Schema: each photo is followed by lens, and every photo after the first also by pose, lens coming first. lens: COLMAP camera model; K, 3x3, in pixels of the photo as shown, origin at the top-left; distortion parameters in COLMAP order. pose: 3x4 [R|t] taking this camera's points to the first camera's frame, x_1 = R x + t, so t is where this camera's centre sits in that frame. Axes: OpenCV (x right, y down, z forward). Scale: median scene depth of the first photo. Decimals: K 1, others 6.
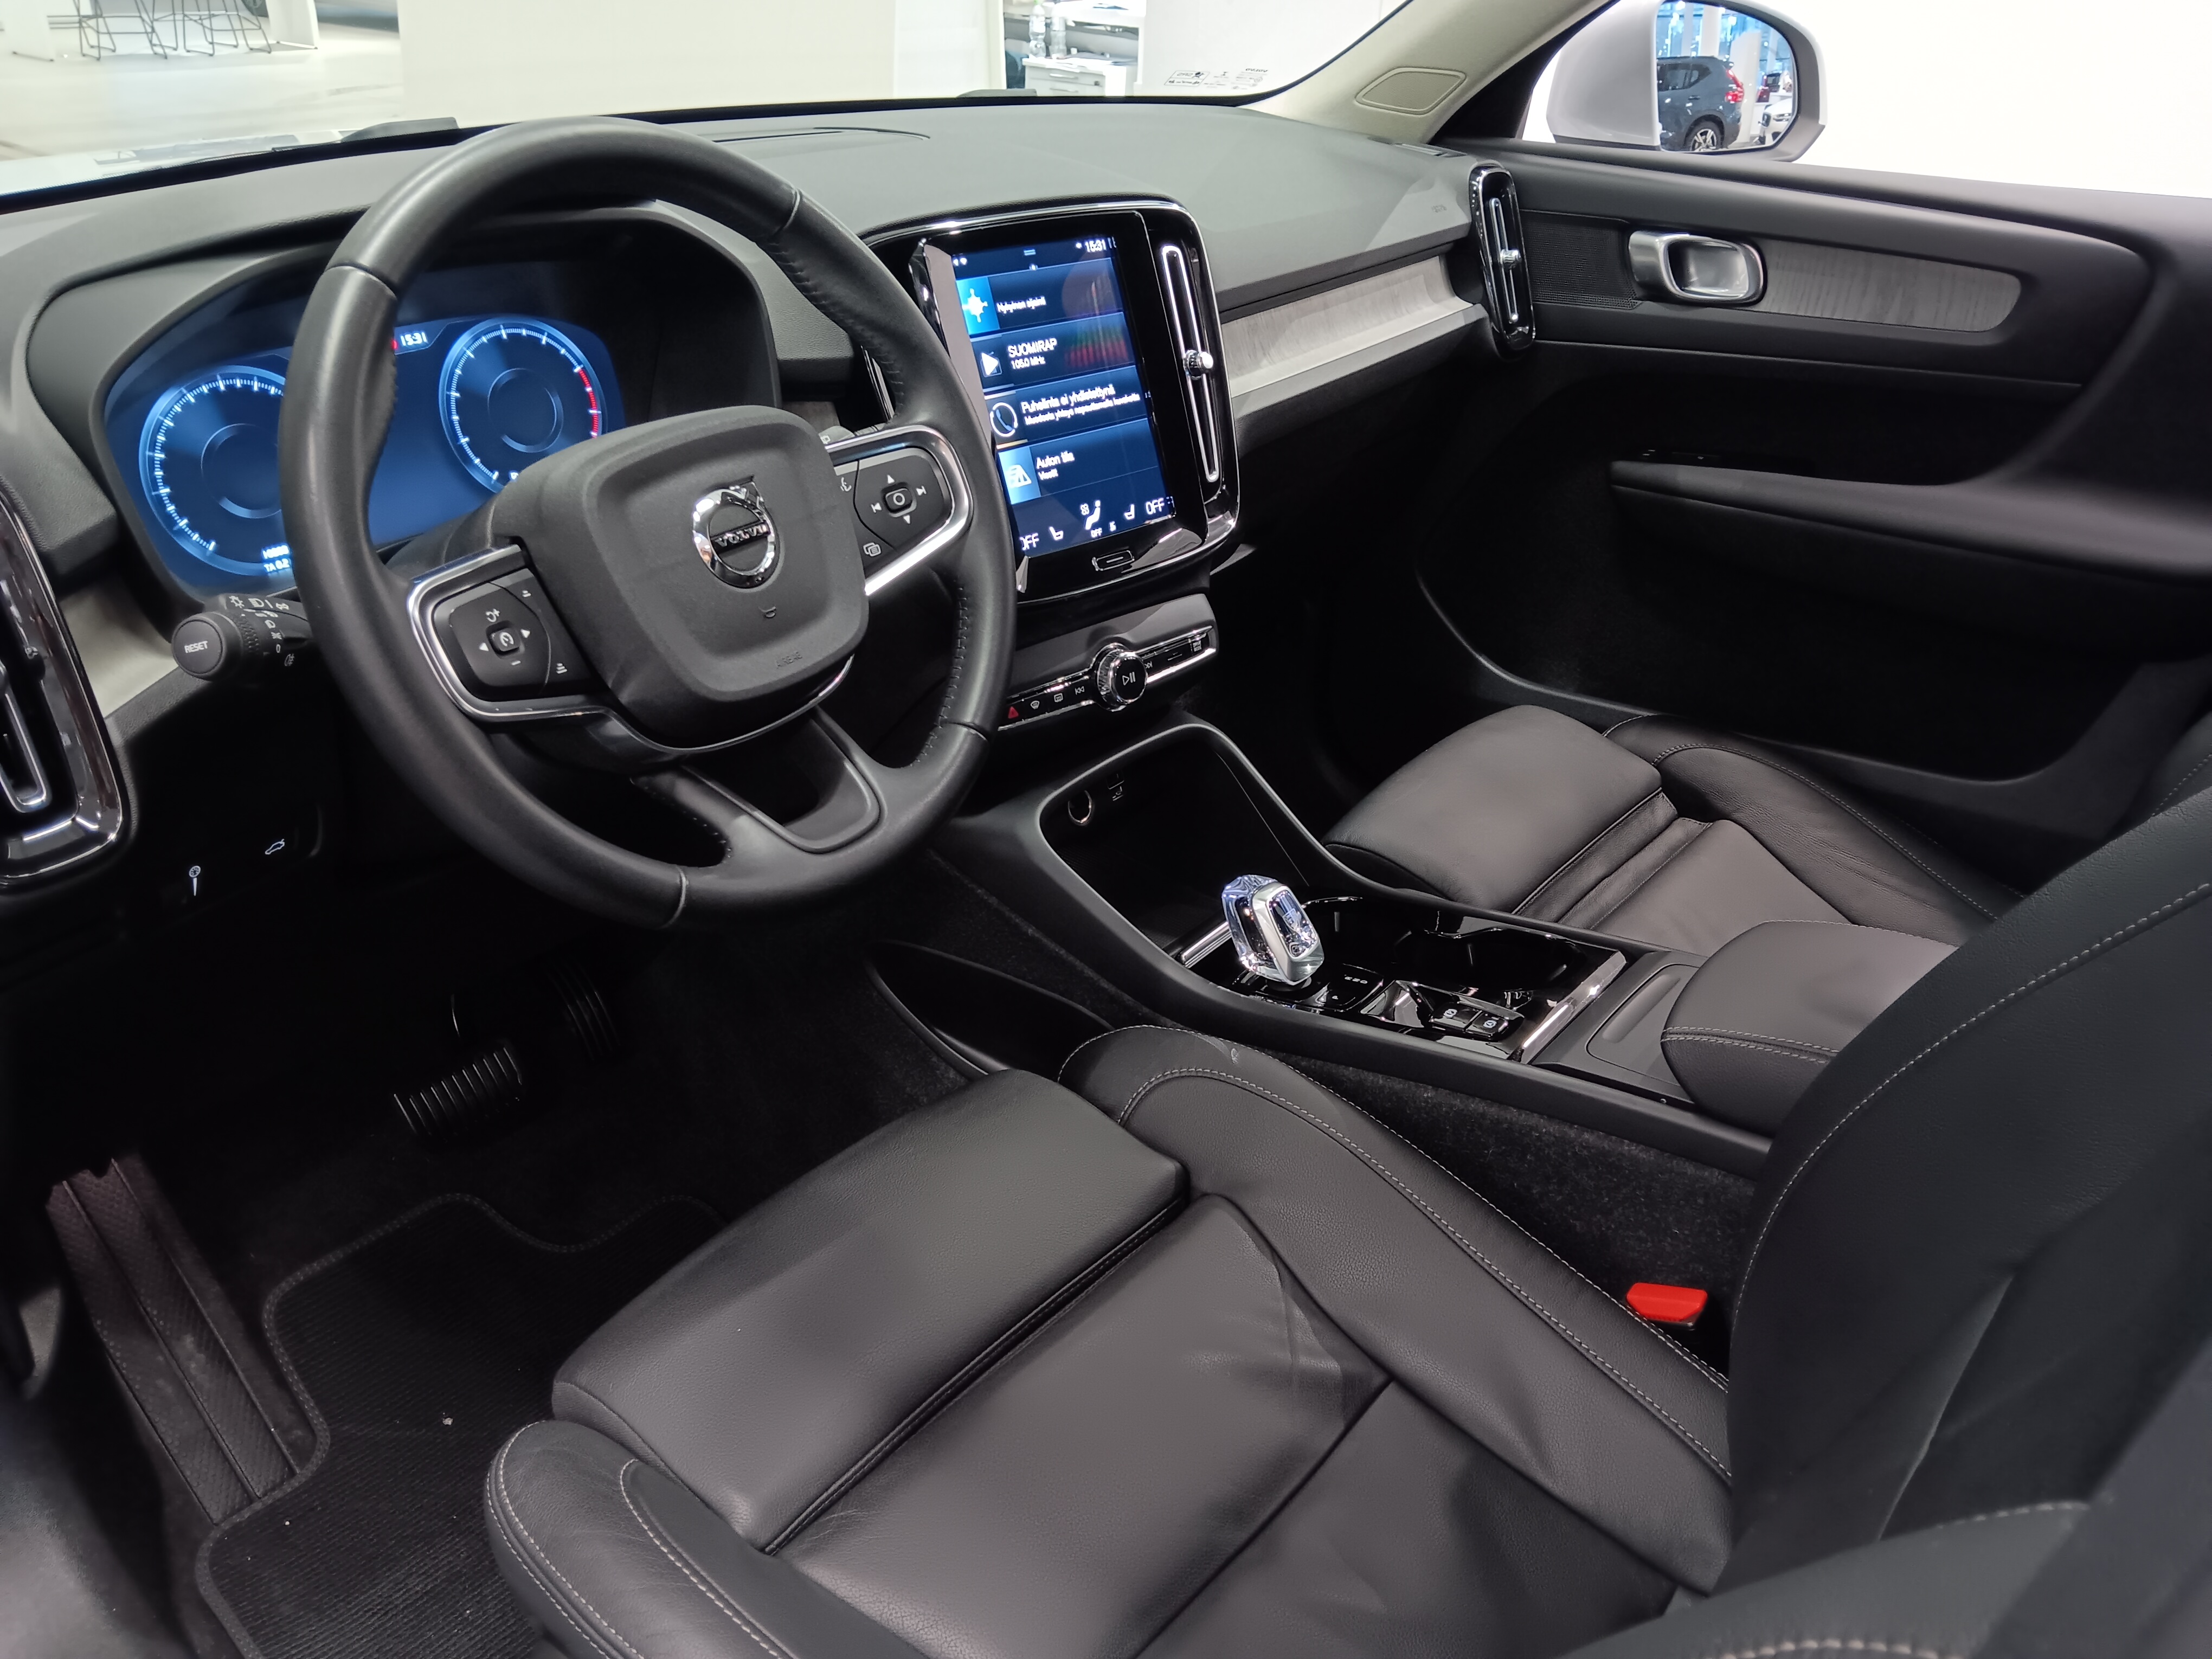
lens RADIAL K [[1687.1, 0, 1073.6], [0, 1687.1, 838.5], [0, 0, 1]] dist [0.039925, -0.080989]
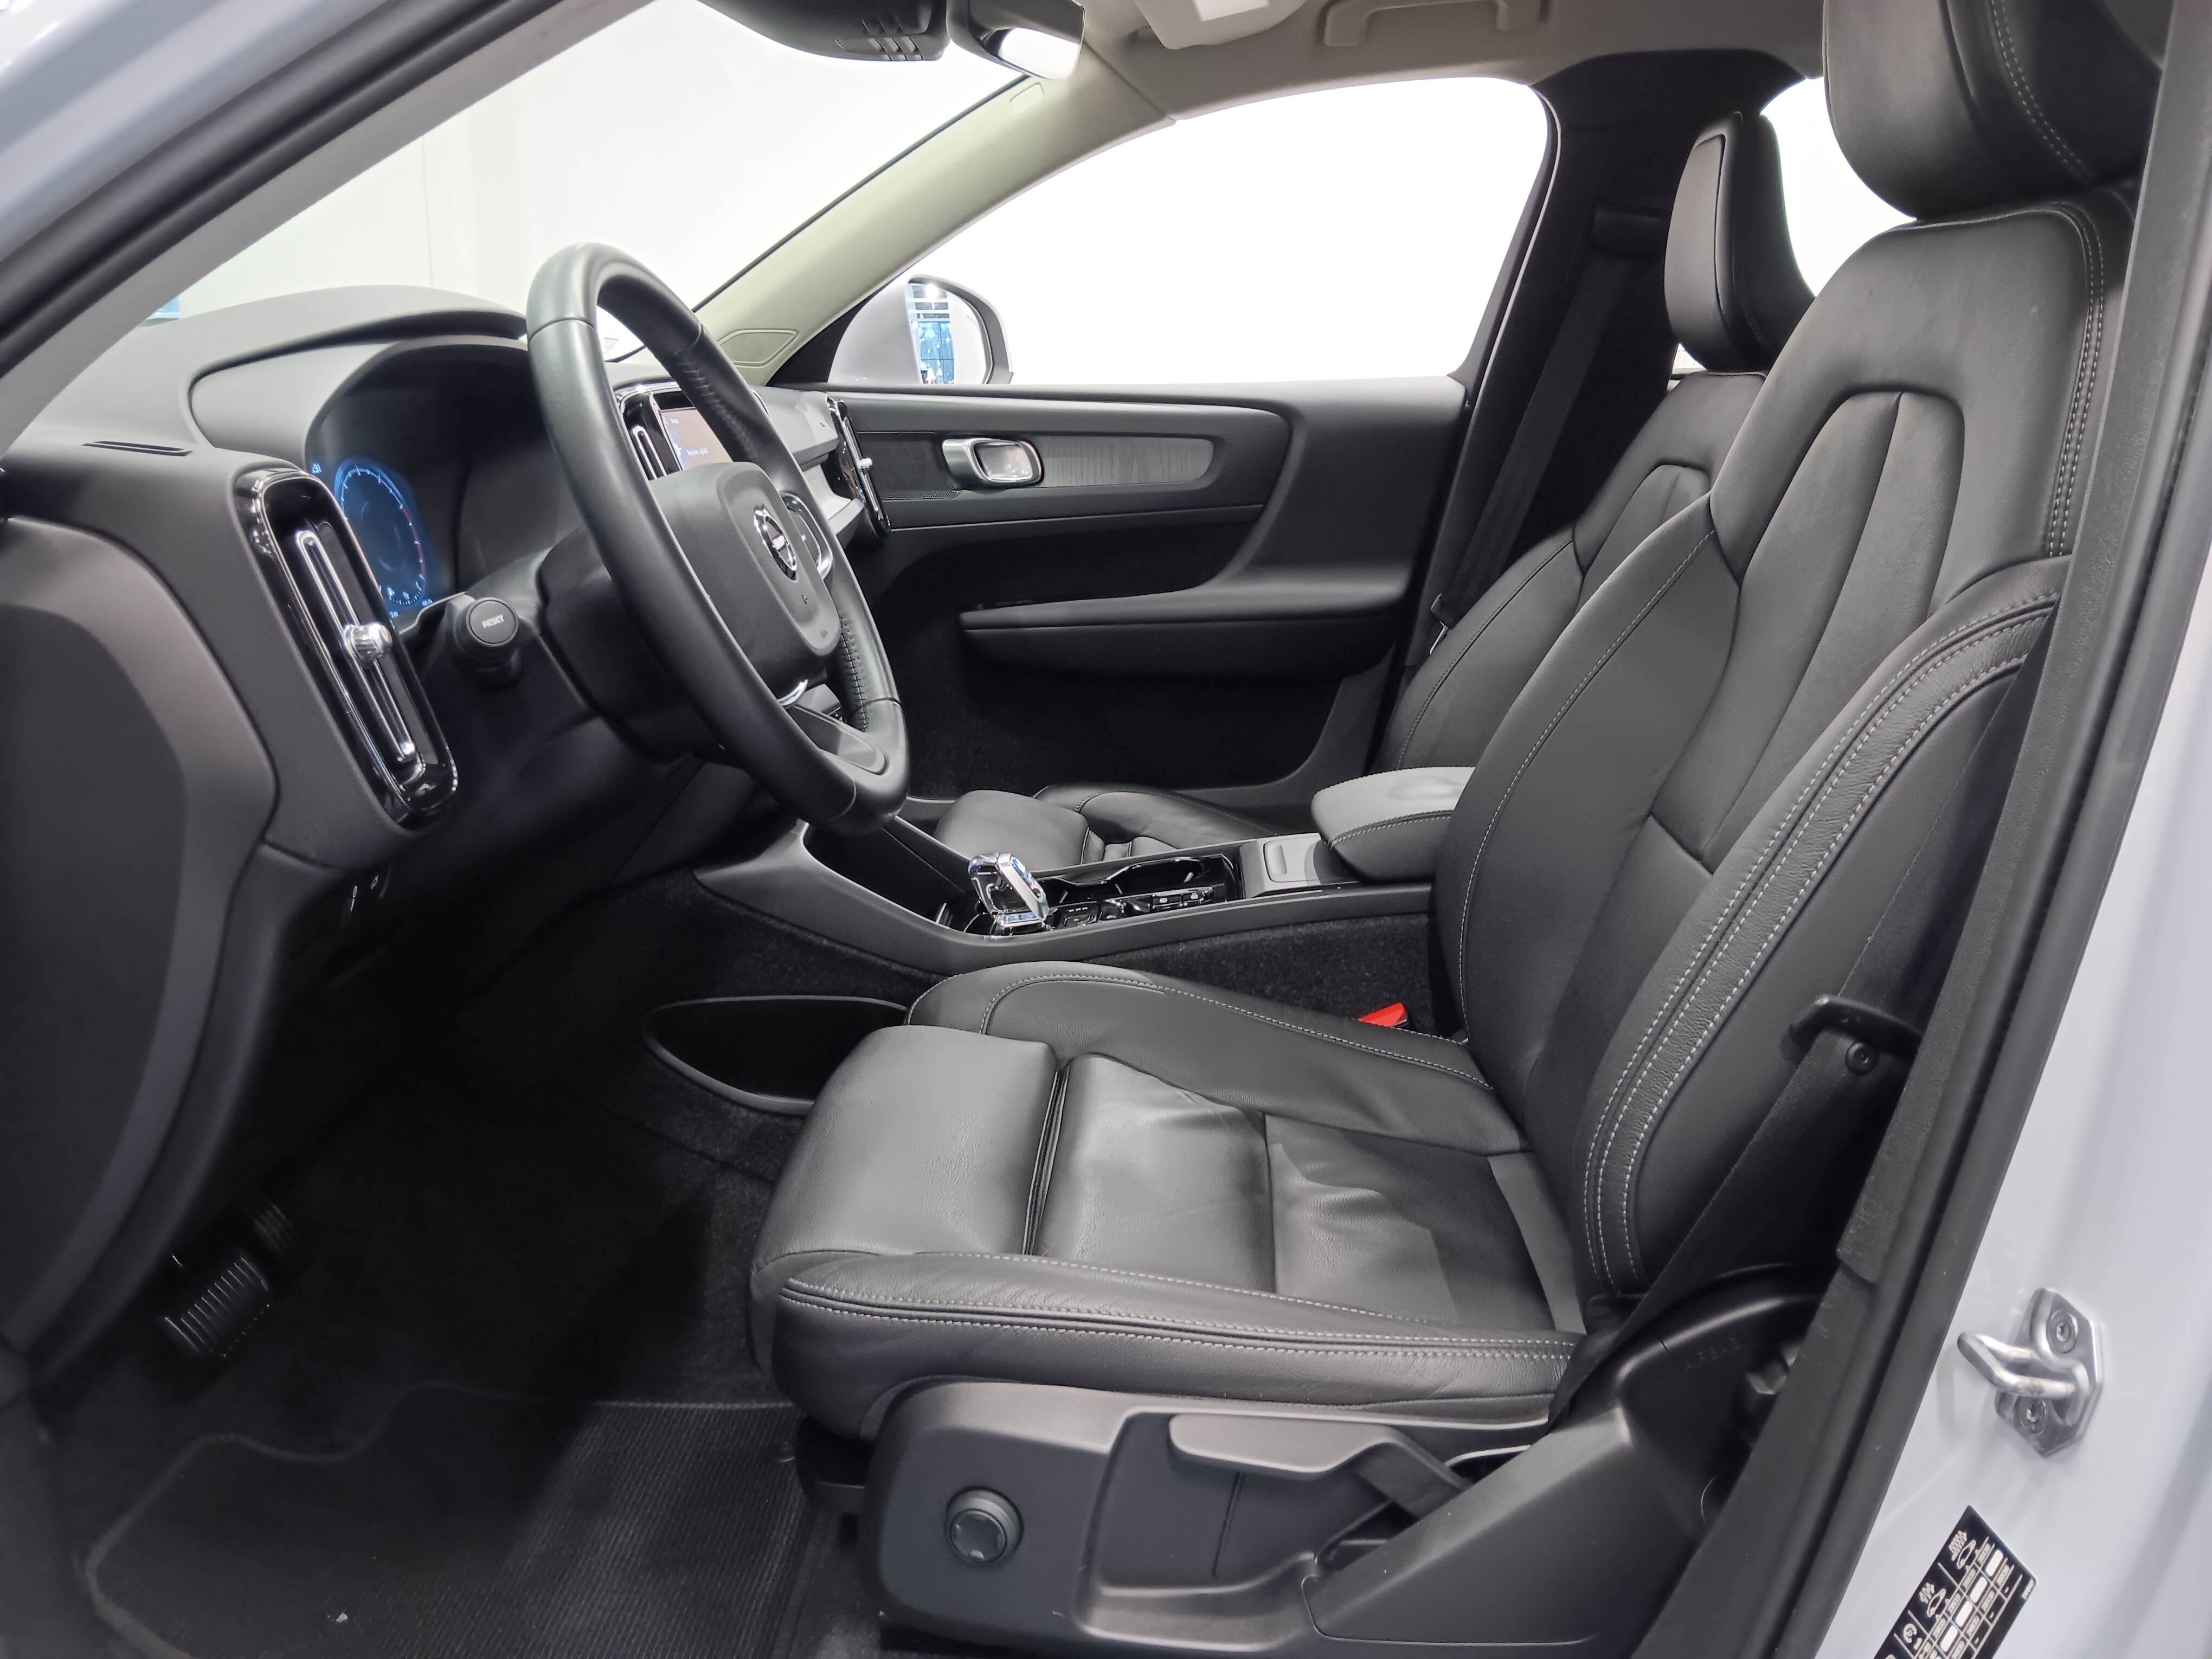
lens RADIAL K [[1687.1, 0, 1086.7], [0, 1687.1, 839.9], [0, 0, 1]] dist [0.039925, -0.080989]
pose [[0.812184, -0.181070, 0.554590, -0.555506], [0.290655, 0.949826, -0.115546, 0.189086], [-0.505842, 0.255039, 0.824062, -0.107365]]
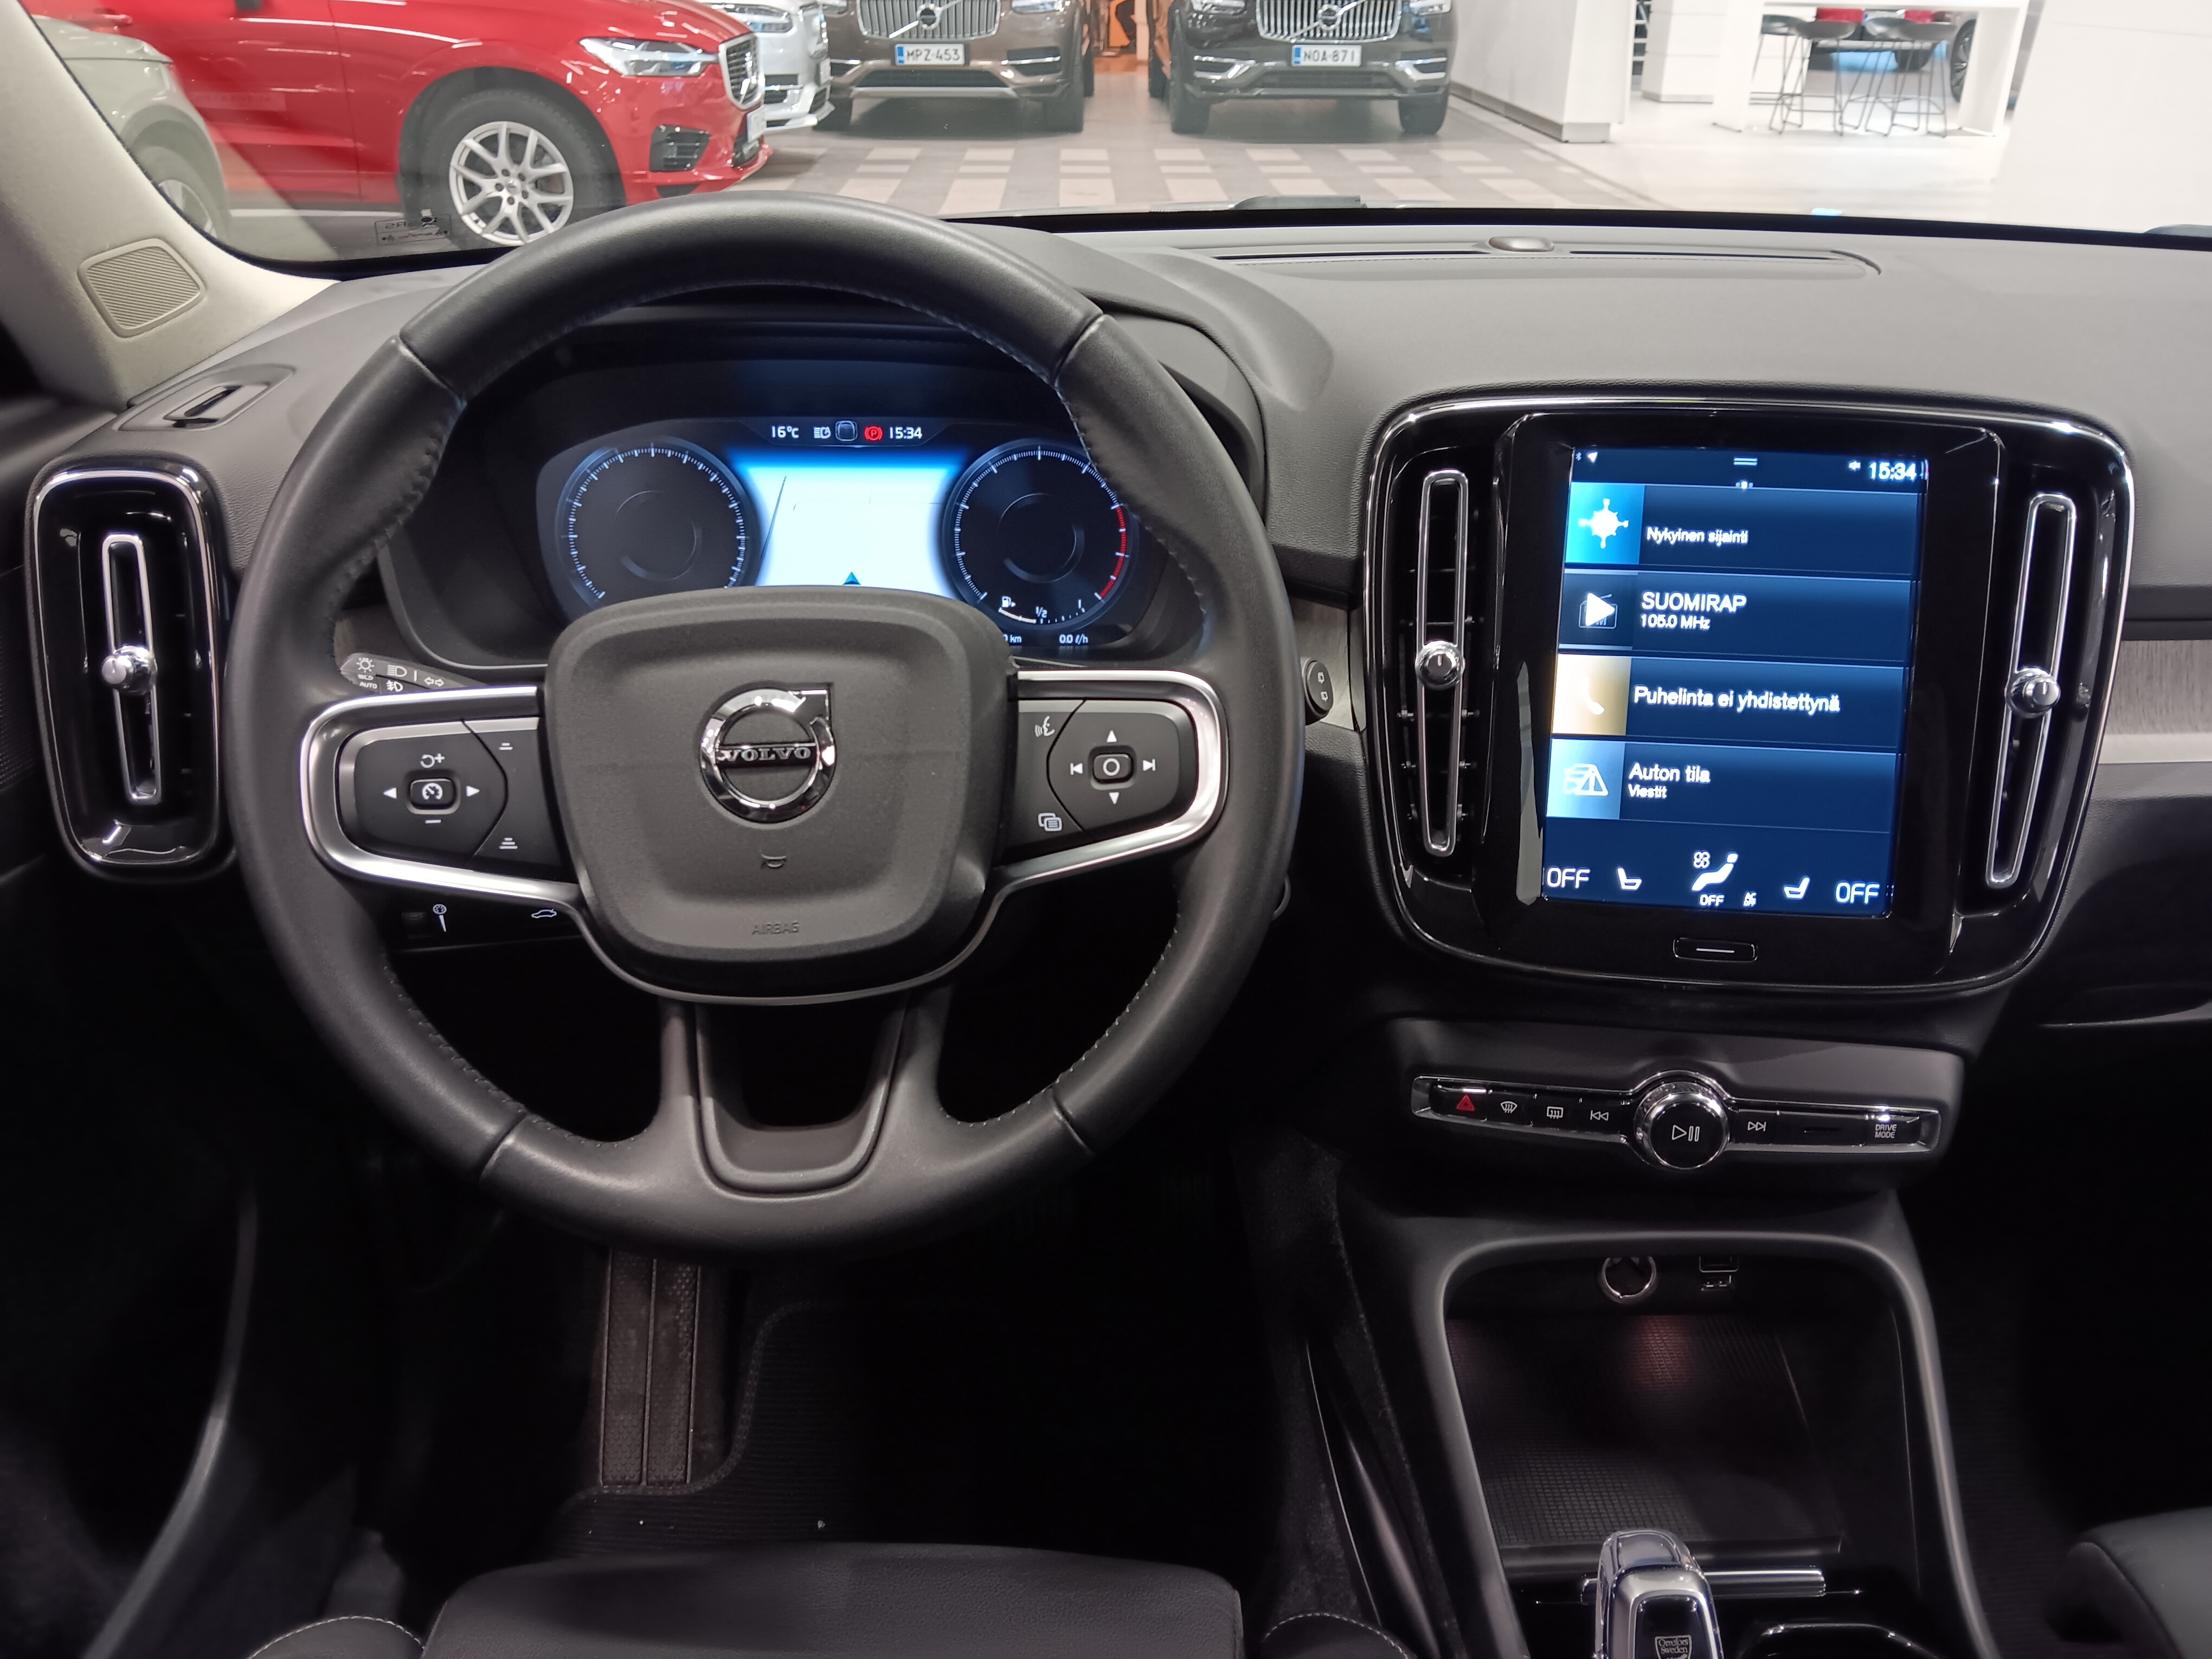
lens RADIAL K [[1687.1, 0, 1119.1], [0, 1687.1, 834.1], [0, 0, 1]] dist [0.039925, -0.080989]
pose [[0.646911, 0.321257, -0.691592, 0.302570], [-0.351732, 0.930397, 0.103178, -0.192633], [0.676602, 0.176508, 0.714881, 0.394910]]
